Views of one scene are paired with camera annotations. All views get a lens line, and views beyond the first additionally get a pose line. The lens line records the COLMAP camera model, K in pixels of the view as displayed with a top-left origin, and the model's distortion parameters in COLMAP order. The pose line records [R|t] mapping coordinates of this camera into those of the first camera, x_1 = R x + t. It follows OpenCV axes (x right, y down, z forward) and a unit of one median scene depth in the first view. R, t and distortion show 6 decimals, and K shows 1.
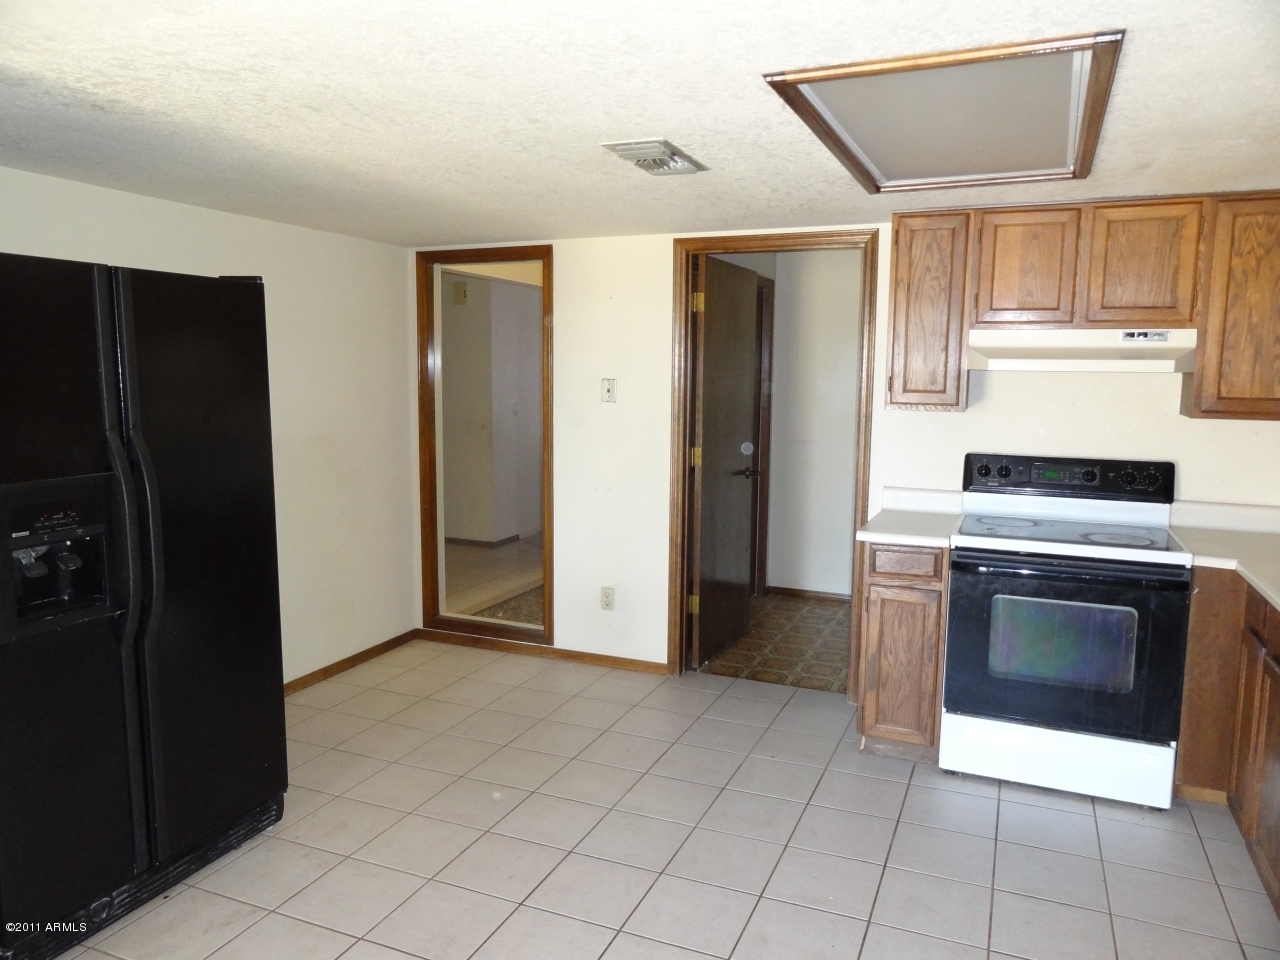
lens RADIAL K [[903.9, 0, 644.0], [0, 903.9, 477.6], [0, 0, 1]] dist [0.000505, -0.002326]
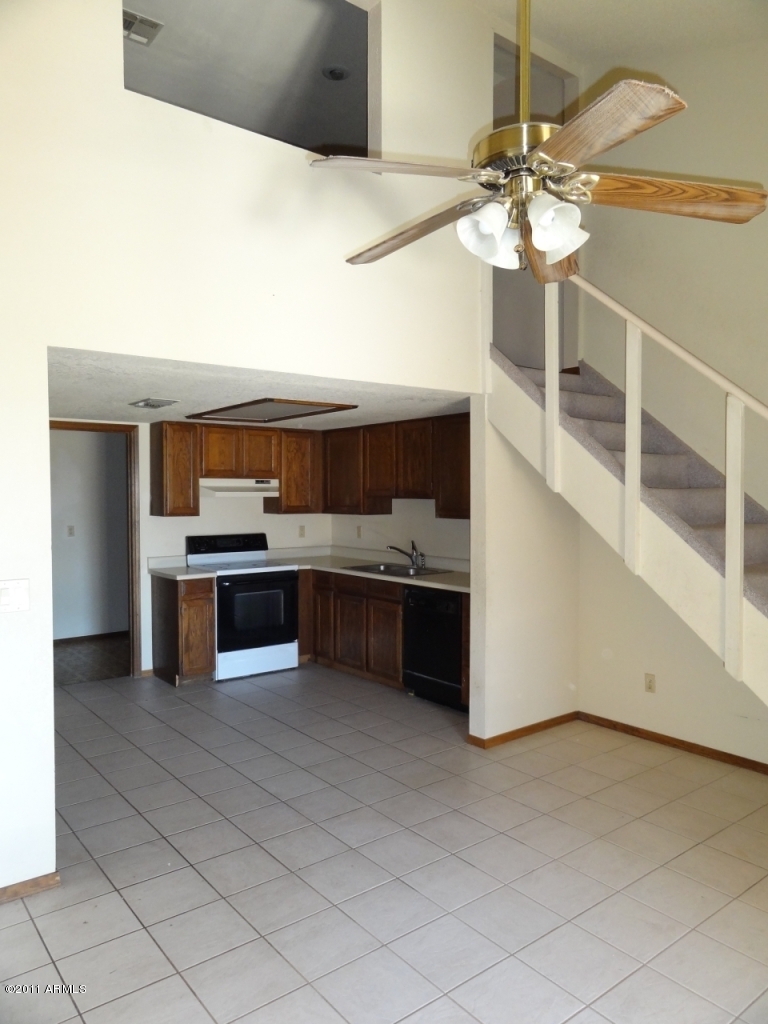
lens RADIAL K [[723.1, 0, 388.1], [0, 723.1, 513.6], [0, 0, 1]] dist [0.000505, -0.002326]
pose [[0.481900, -0.039547, 0.875333, -0.984777], [0.110893, 0.993701, -0.016156, -0.001157], [-0.869181, 0.104854, 0.483250, -0.234473]]
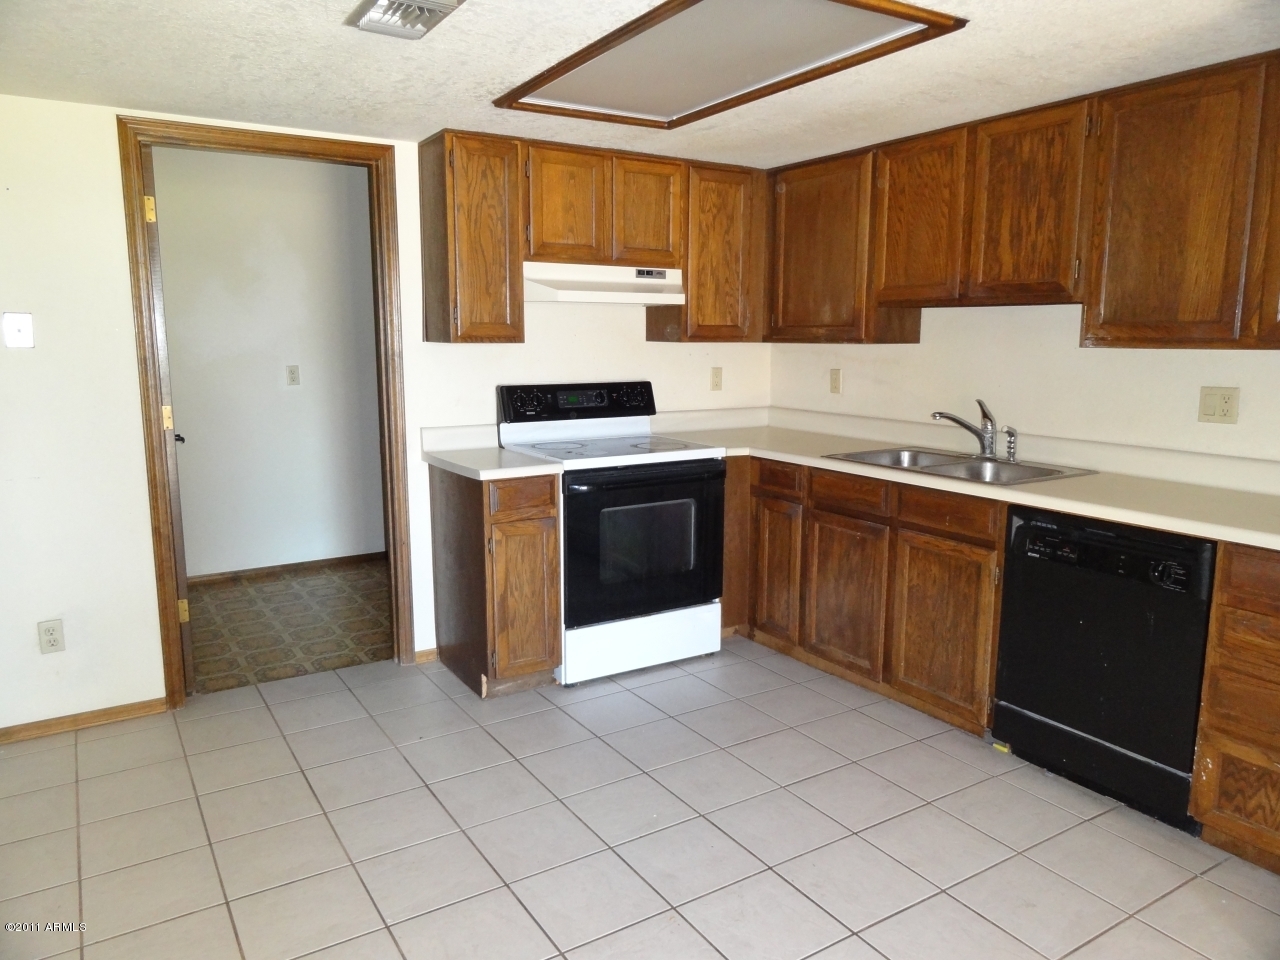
lens RADIAL K [[903.9, 0, 644.0], [0, 903.9, 477.6], [0, 0, 1]] dist [0.000505, -0.002326]
pose [[0.570850, -0.139528, 0.809112, -0.437902], [0.101782, 0.989879, 0.098890, -0.009944], [-0.814721, 0.025902, 0.579274, 0.318062]]
